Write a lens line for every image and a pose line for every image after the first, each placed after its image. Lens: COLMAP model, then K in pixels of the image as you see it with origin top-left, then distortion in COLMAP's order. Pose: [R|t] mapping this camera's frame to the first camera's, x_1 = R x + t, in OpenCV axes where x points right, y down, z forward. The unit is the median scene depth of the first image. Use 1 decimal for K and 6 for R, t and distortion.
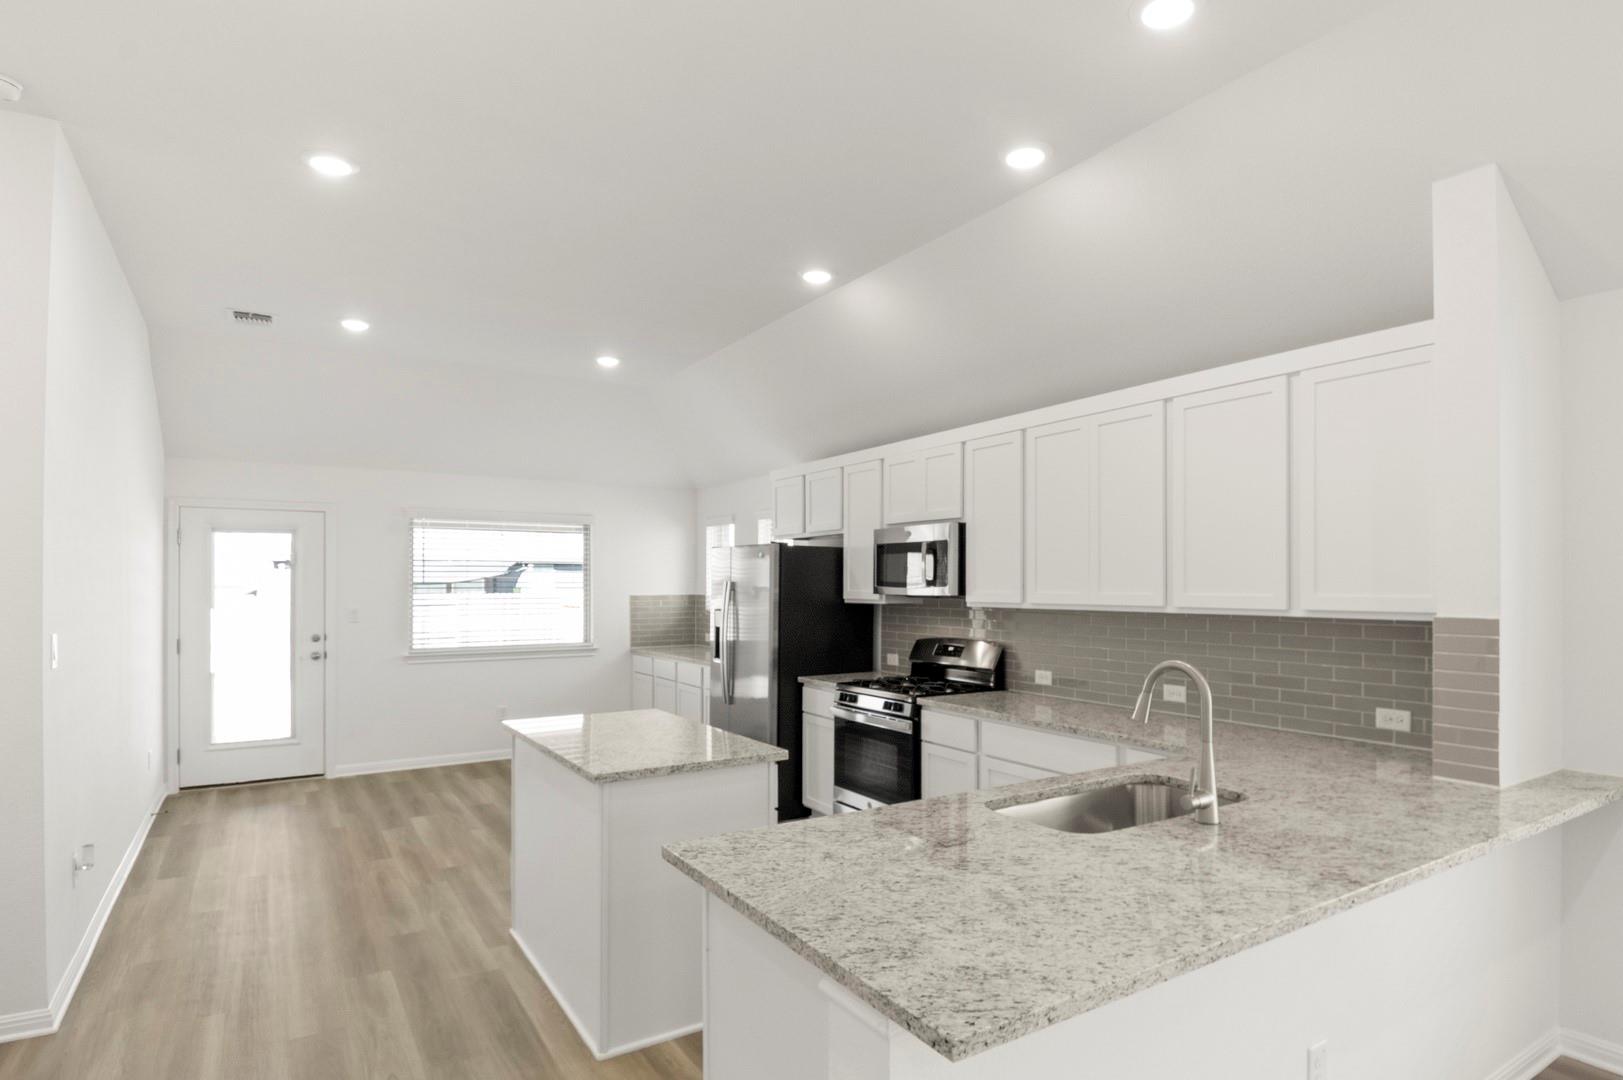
lens RADIAL K [[873.7, 0, 842.6], [0, 873.7, 583.2], [0, 0, 1]] dist [0.085119, -0.000136]
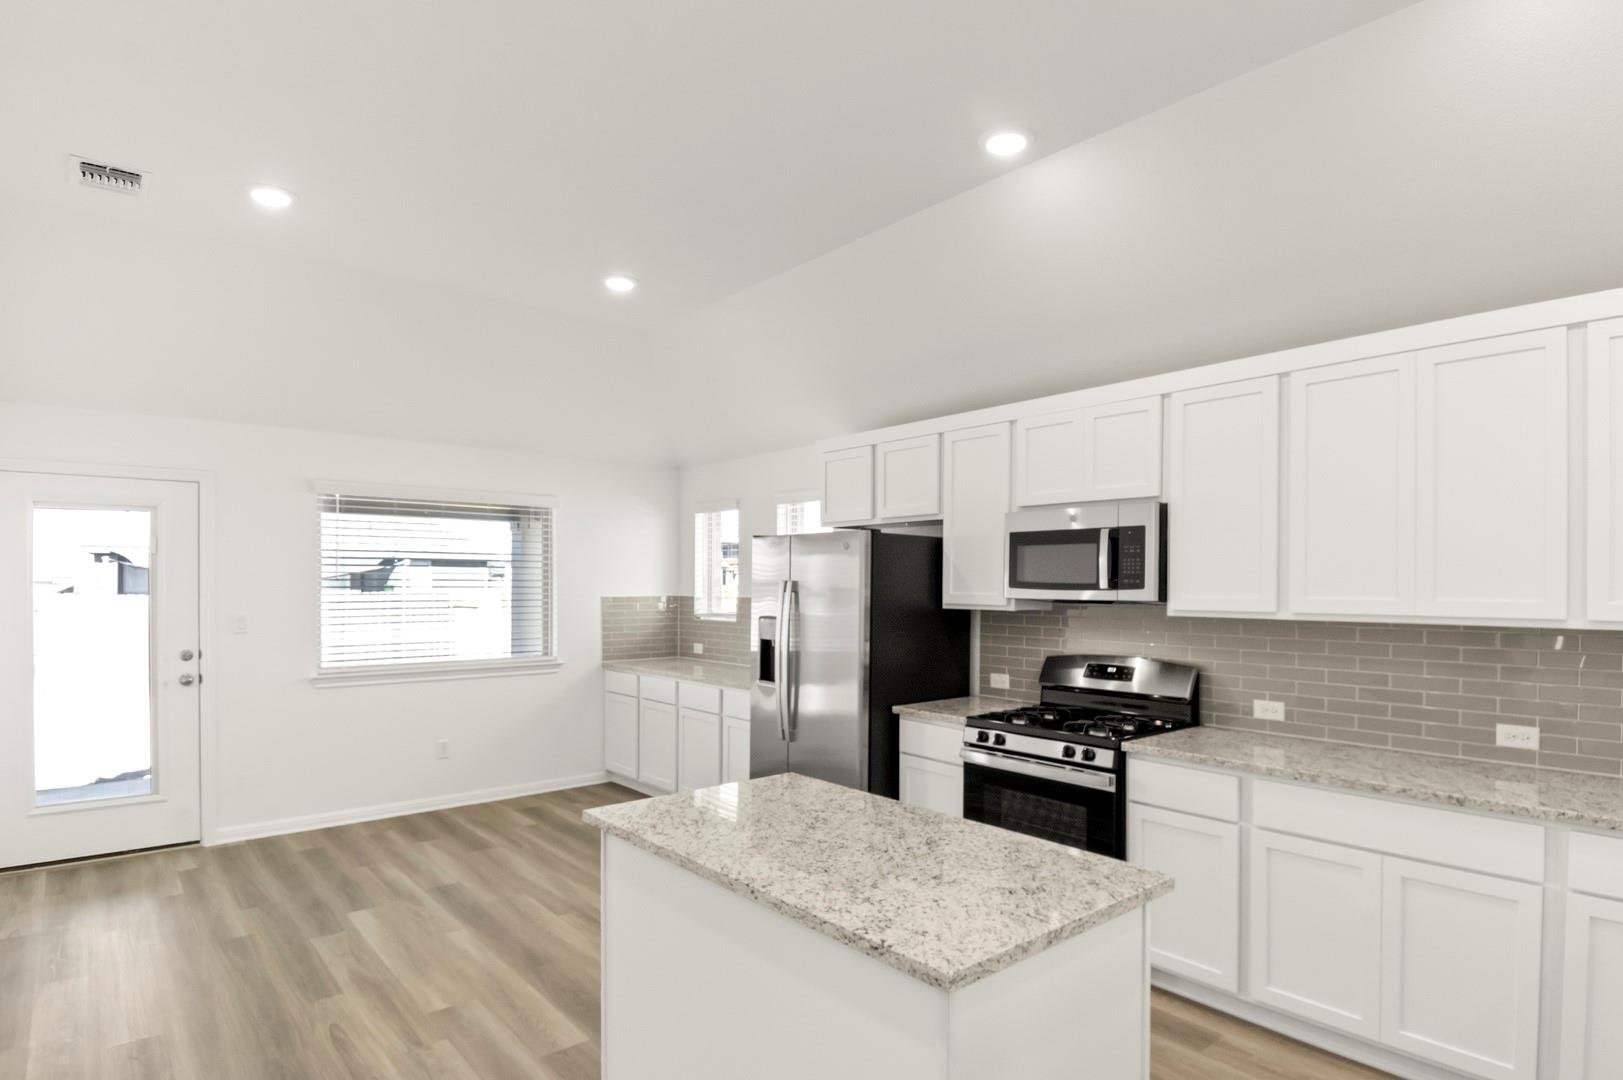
lens RADIAL K [[859.0, 0, 854.3], [0, 859.0, 591.4], [0, 0, 1]] dist [0.035477, -0.017693]
pose [[0.987182, 0.002756, 0.159574, -0.194496], [-0.004454, 0.999937, 0.010286, -0.000458], [-0.159535, -0.010865, 0.987132, 0.258062]]
